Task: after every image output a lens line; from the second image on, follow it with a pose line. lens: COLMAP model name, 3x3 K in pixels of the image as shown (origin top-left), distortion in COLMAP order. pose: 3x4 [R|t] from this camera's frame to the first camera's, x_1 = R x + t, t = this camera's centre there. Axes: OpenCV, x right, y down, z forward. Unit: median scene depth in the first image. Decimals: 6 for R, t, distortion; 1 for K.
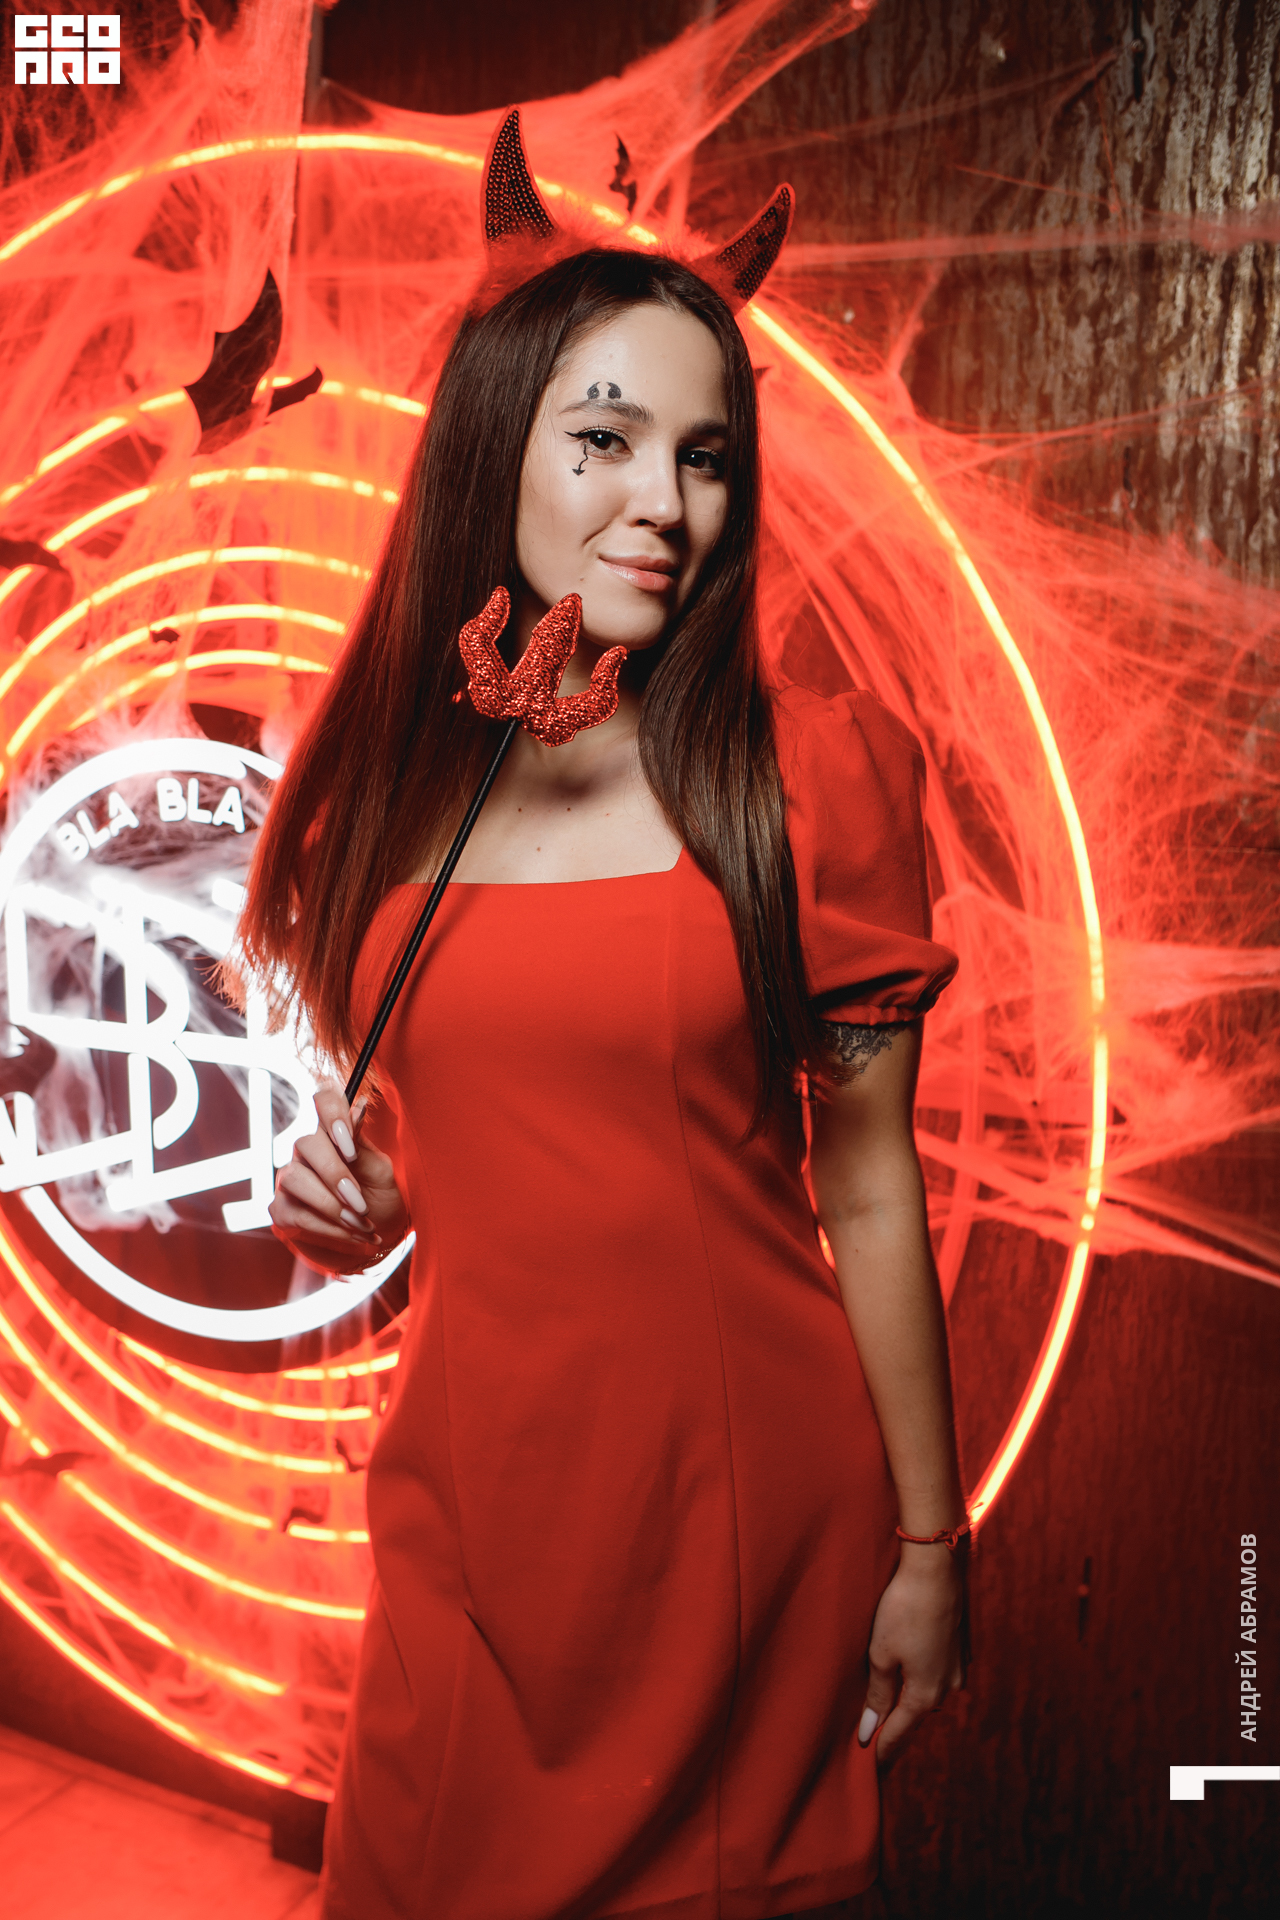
lens RADIAL K [[1964.7, 0, 640.4], [0, 1964.7, 950.4], [0, 0, 1]] dist [-0.002228, 0.000000]
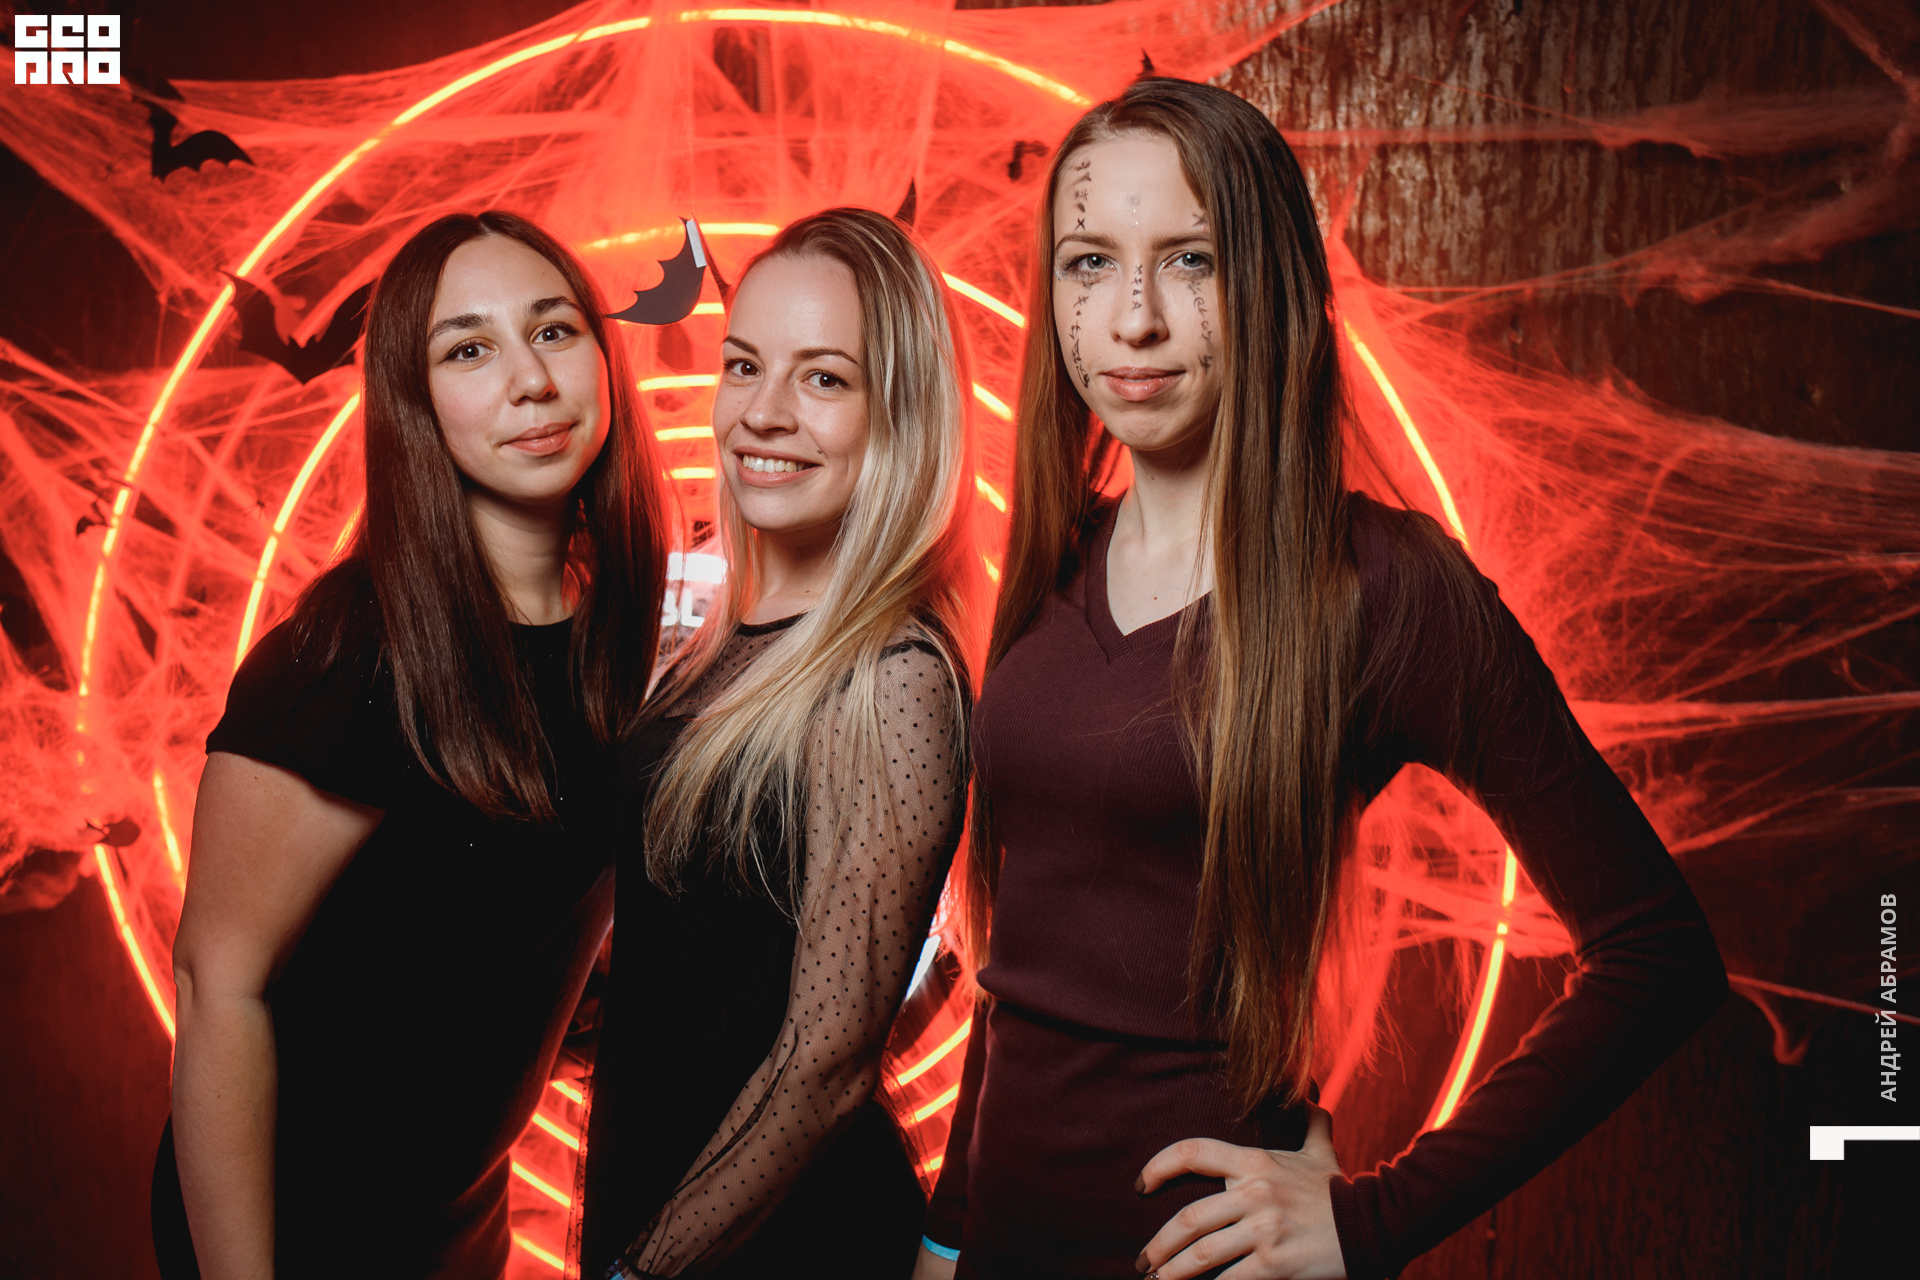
lens RADIAL K [[1964.7, 0, 960.8], [0, 1964.7, 648.5], [0, 0, 1]] dist [-0.002228, 0.000000]
pose [[0.979105, -0.049372, 0.197269, -0.343623], [0.050029, 0.998746, 0.001653, -0.055690], [-0.197103, 0.008250, 0.980348, -0.129356]]
